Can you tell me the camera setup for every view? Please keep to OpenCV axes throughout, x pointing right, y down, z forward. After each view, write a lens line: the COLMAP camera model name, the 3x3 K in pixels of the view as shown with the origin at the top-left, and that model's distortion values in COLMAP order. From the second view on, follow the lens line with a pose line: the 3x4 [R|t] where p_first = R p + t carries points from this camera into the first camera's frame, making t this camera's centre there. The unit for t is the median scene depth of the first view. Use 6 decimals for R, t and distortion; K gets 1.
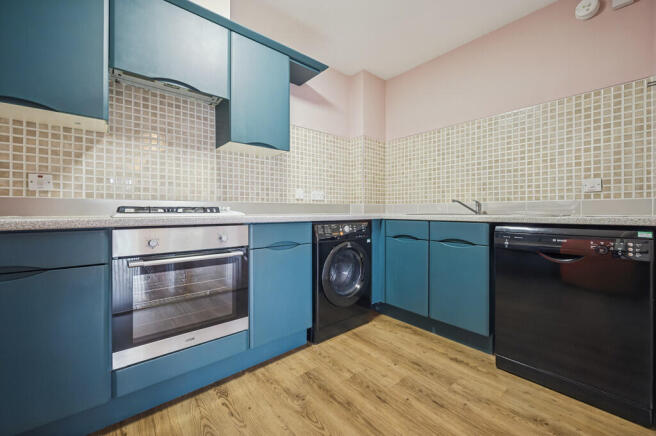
lens RADIAL K [[261.8, 0, 332.8], [0, 261.8, 211.7], [0, 0, 1]] dist [-0.001172, -0.000939]
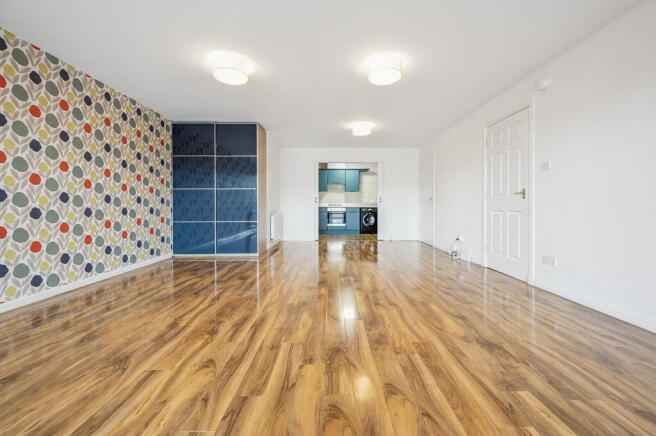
lens RADIAL K [[261.8, 0, 328.9], [0, 261.8, 213.3], [0, 0, 1]] dist [-0.001172, -0.000939]
pose [[0.750829, 0.023851, -0.660066, 2.469498], [-0.006703, 0.999572, 0.028493, 0.010896], [0.660462, -0.016969, 0.750667, -2.741403]]
